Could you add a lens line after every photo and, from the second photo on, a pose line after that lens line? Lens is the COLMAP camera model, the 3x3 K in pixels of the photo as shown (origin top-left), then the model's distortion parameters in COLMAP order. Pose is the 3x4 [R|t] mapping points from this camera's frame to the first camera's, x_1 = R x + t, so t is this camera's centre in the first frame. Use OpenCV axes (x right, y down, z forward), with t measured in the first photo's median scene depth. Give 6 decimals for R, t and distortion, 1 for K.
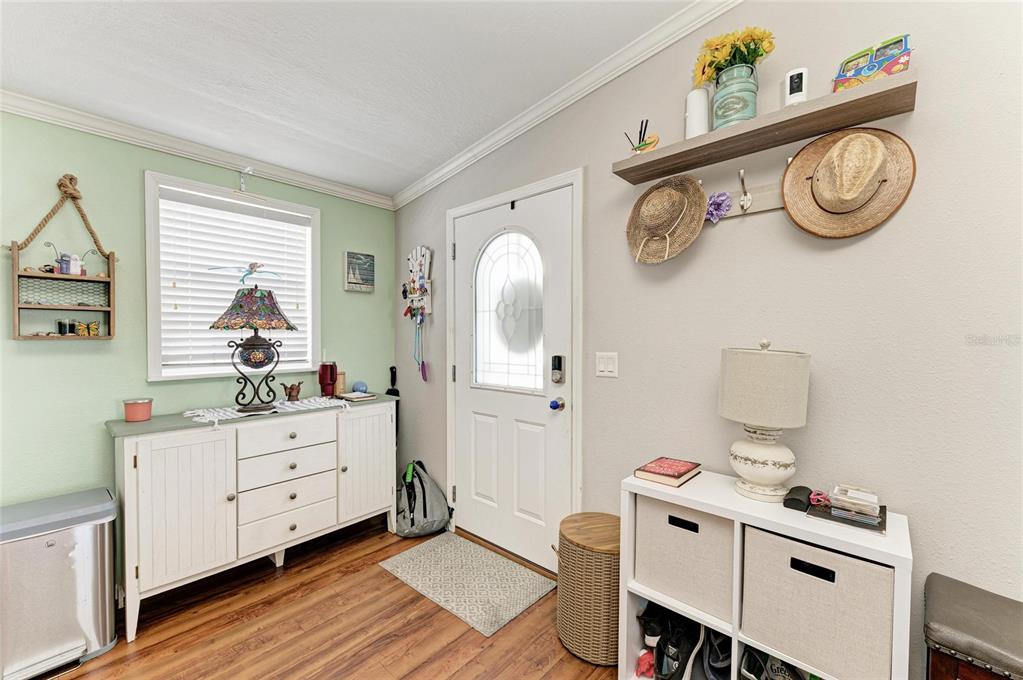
lens RADIAL K [[413.2, 0, 511.5], [0, 413.2, 340.0], [0, 0, 1]] dist [-0.000688, -0.000201]
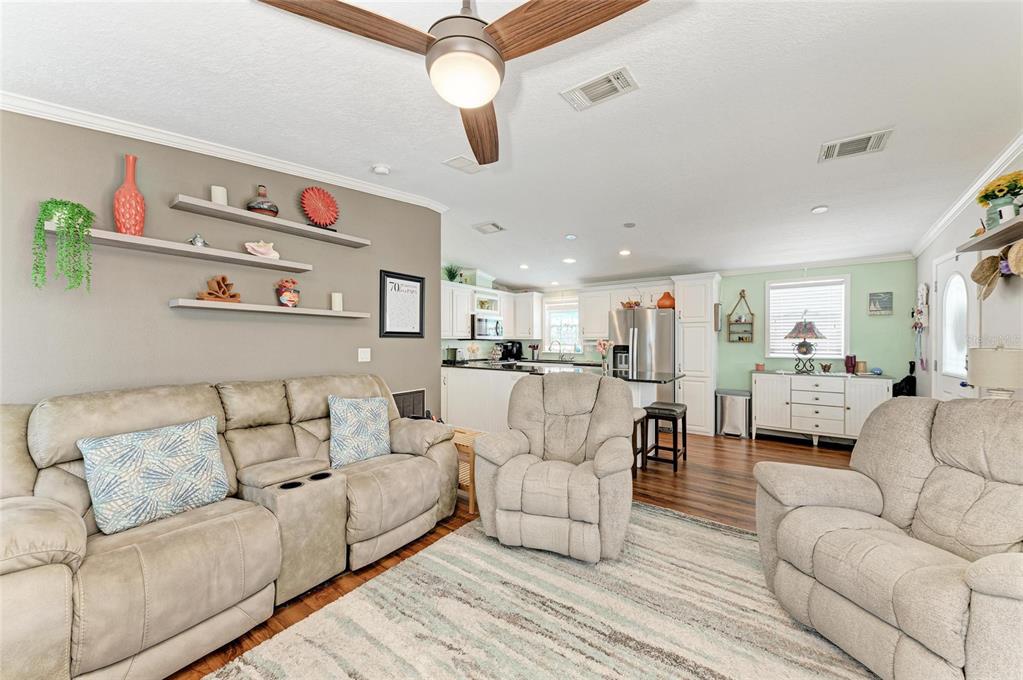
lens RADIAL K [[367.8, 0, 511.5], [0, 367.8, 340.0], [0, 0, 1]] dist [0.000923, 0.000007]
pose [[0.108837, -0.000752, -0.994059, 1.268735], [-0.009268, 0.999955, -0.001771, 0.001758], [0.994016, 0.009405, 0.108825, -0.872039]]
